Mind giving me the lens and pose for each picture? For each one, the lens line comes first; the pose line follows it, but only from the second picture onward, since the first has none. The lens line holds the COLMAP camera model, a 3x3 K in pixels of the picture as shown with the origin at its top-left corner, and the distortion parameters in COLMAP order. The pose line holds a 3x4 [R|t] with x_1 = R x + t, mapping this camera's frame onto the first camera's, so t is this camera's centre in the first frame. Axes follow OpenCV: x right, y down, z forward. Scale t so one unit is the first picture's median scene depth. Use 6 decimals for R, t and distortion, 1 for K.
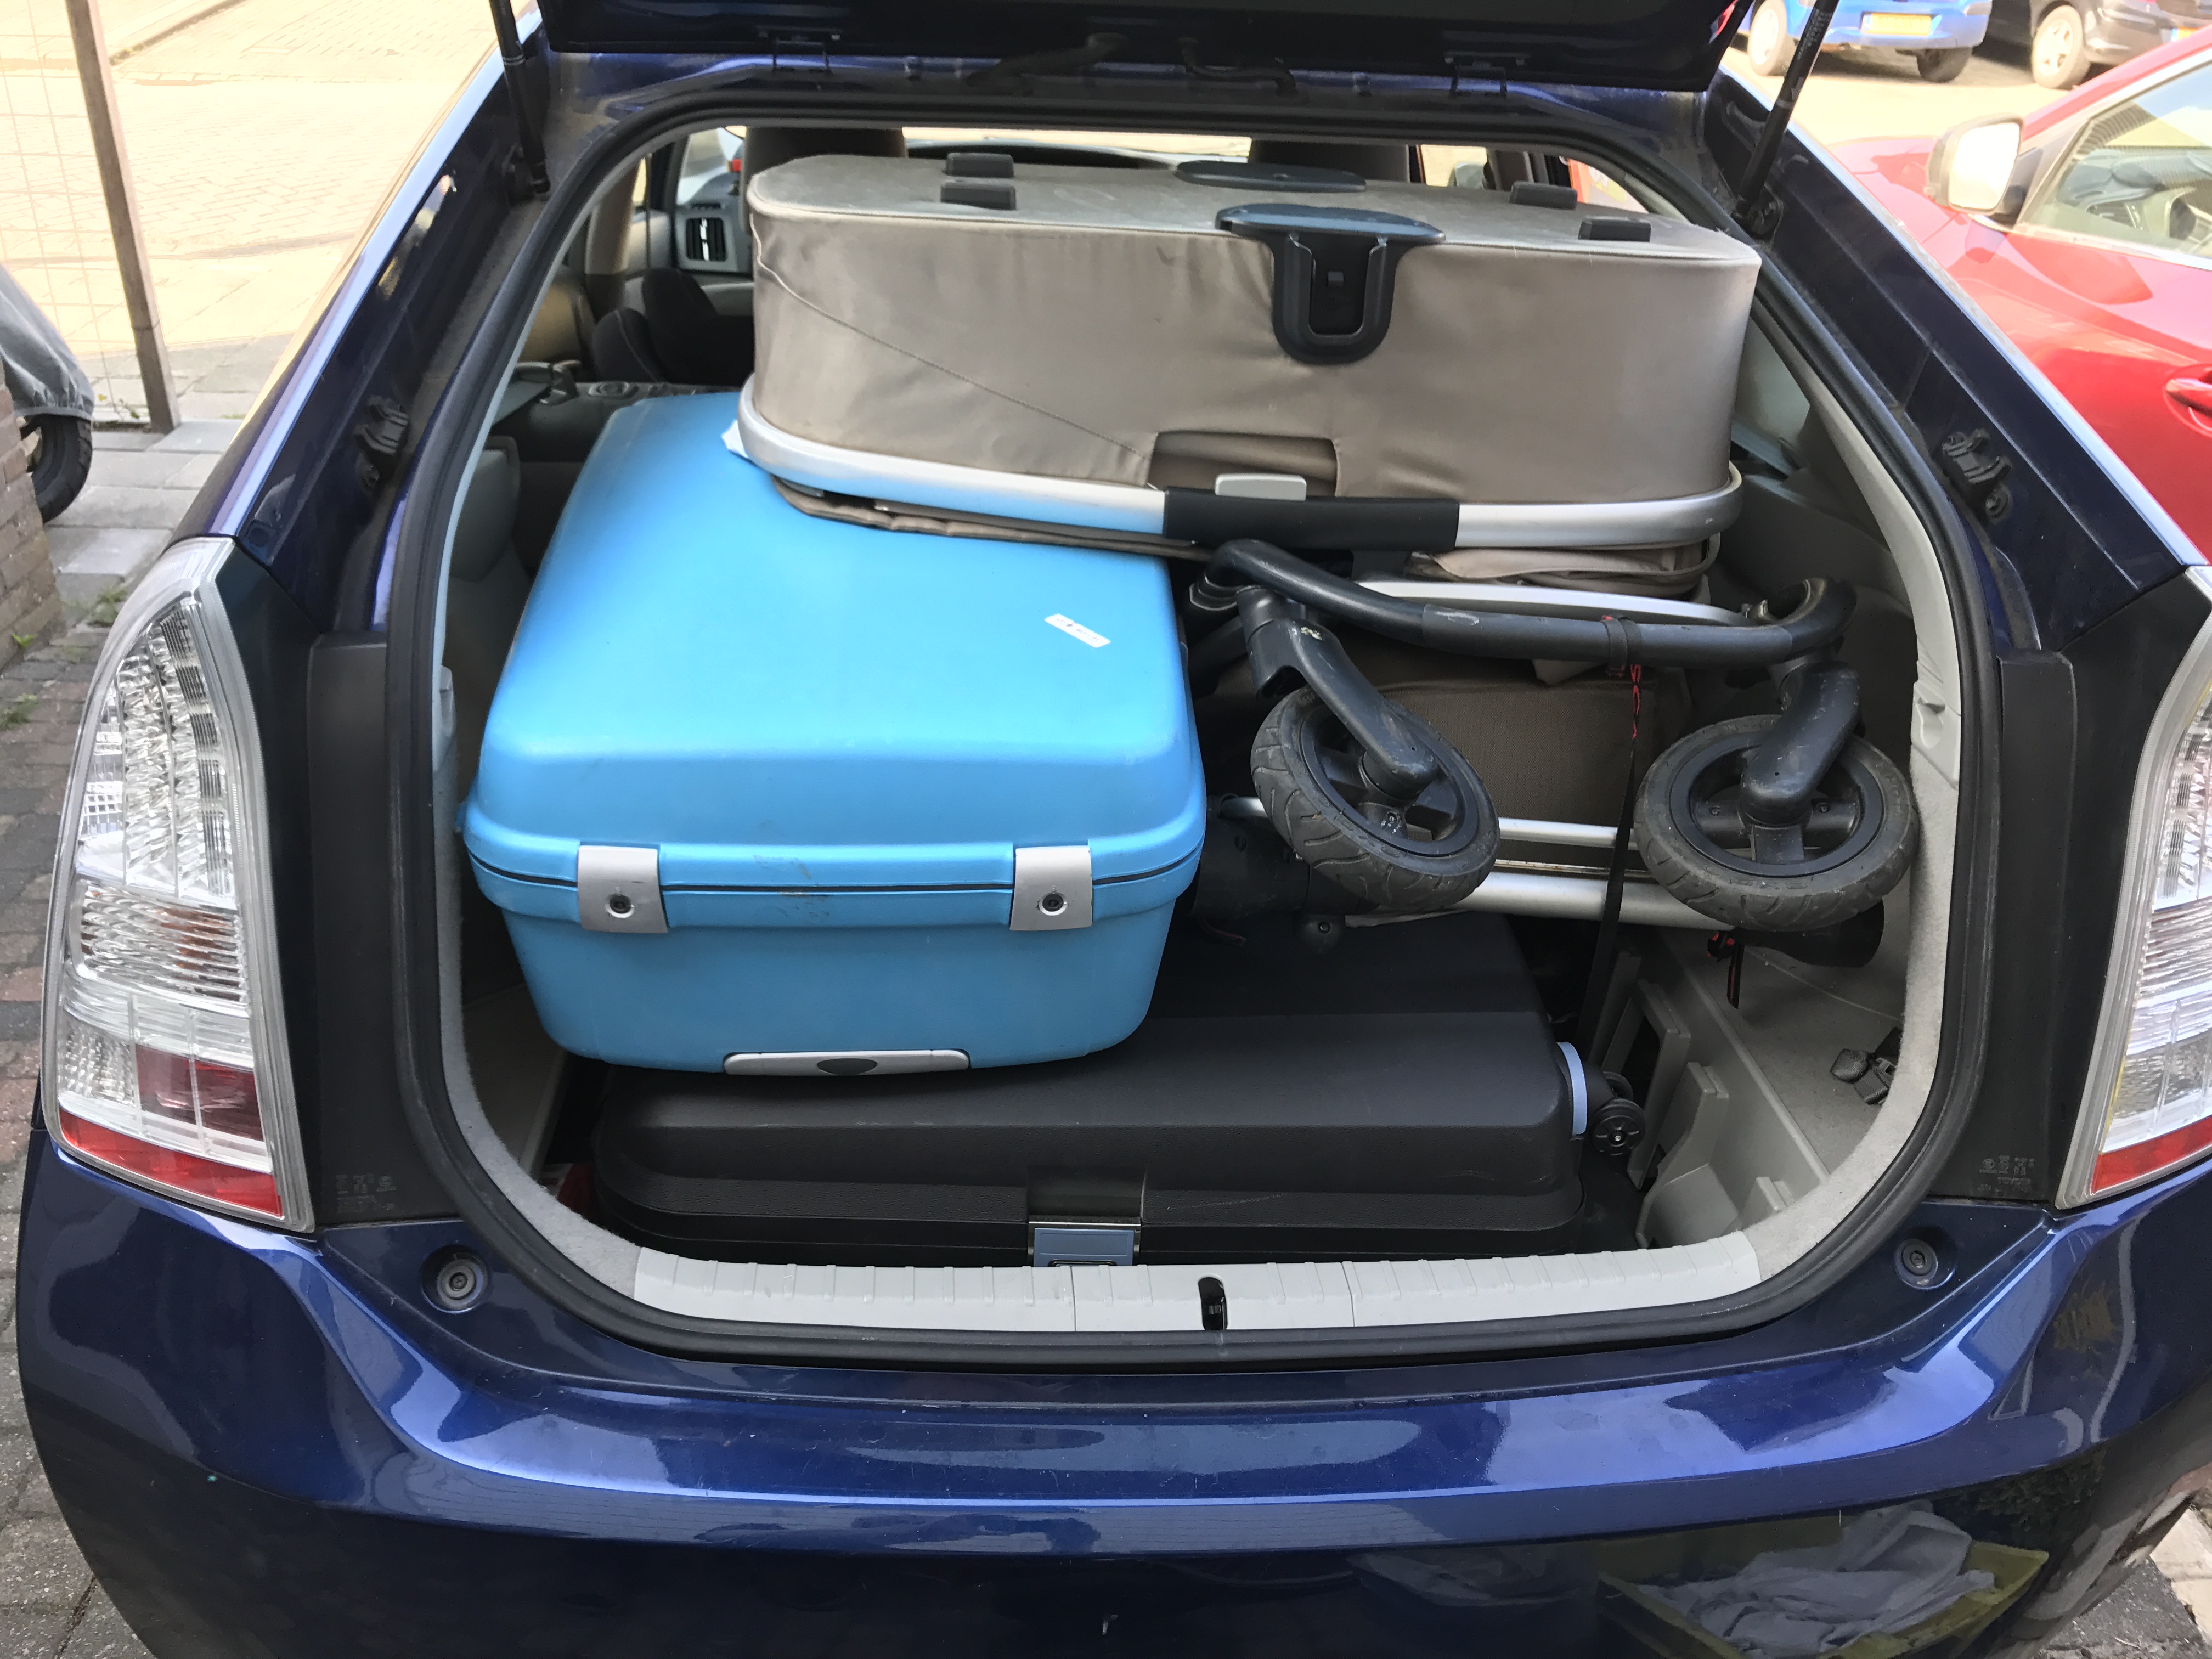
lens RADIAL K [[1837.0, 0, 1074.6], [0, 1837.0, 813.5], [0, 0, 1]] dist [0.001122, 0.011137]
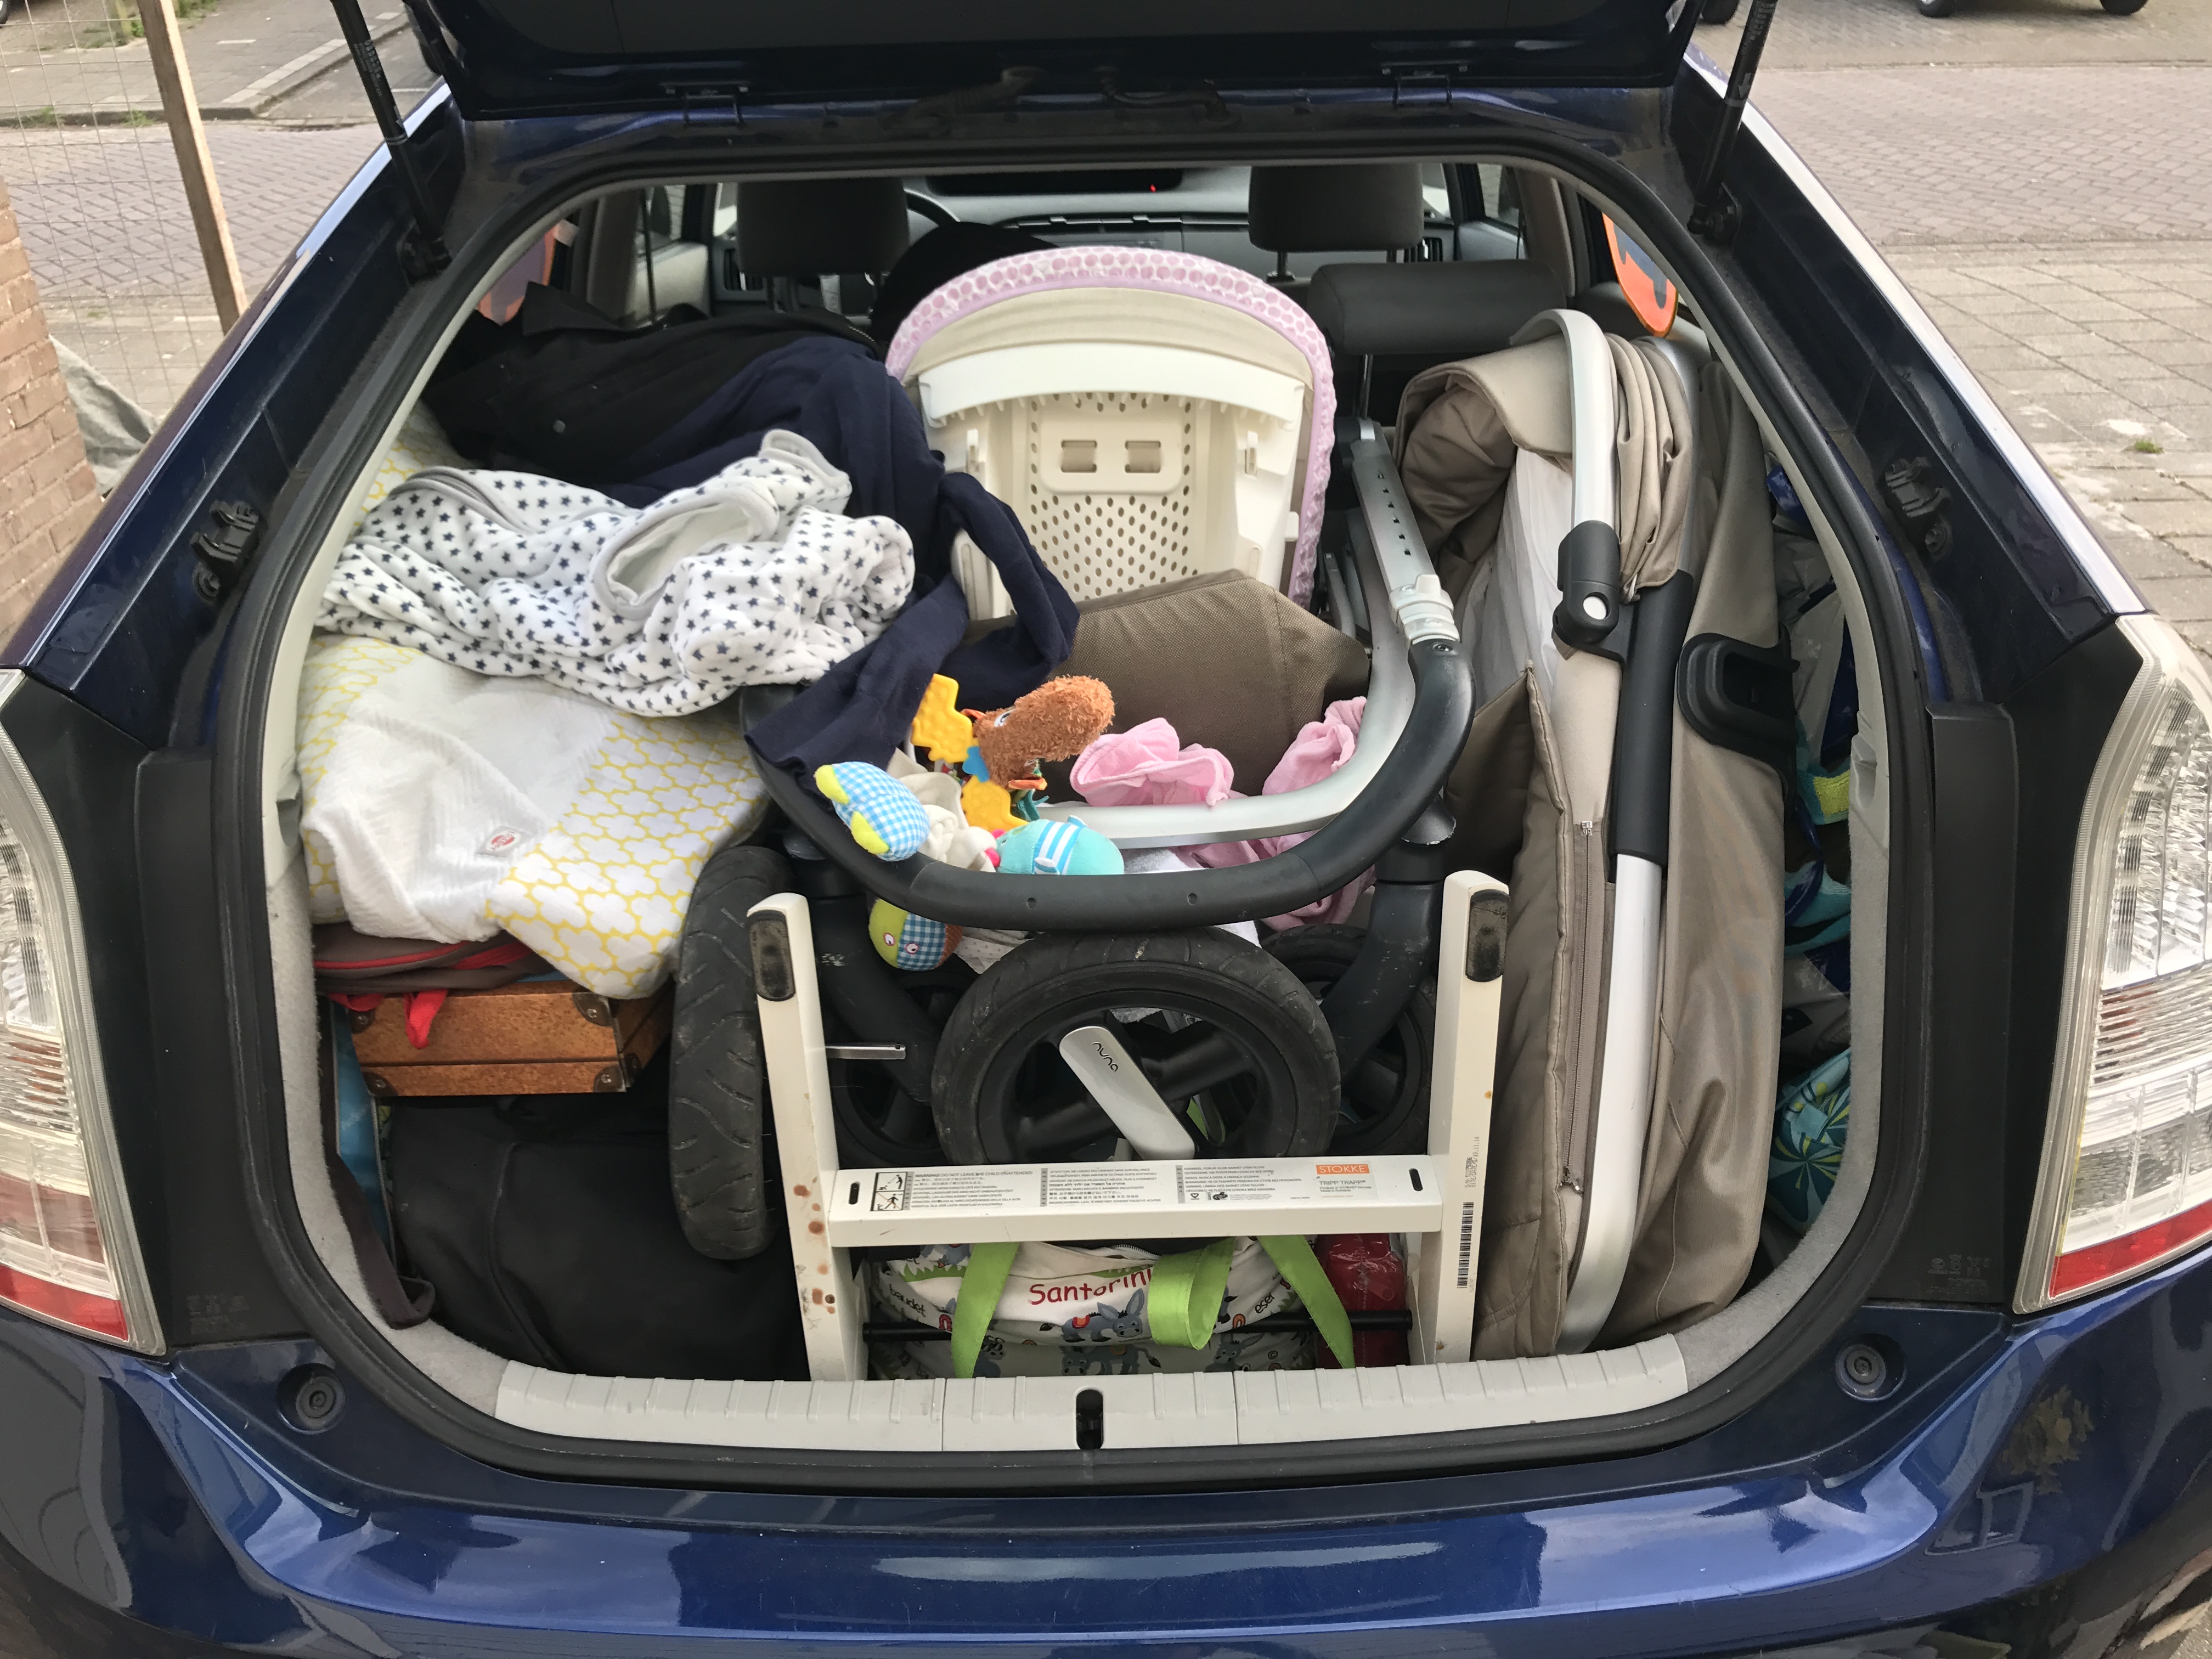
lens RADIAL K [[1837.0, 0, 1074.6], [0, 1837.0, 813.5], [0, 0, 1]] dist [0.001122, 0.011137]
pose [[0.995720, -0.027565, -0.088220, 0.156363], [0.028356, 0.999568, 0.007729, -0.053123], [0.087969, -0.010197, 0.996071, 0.052587]]
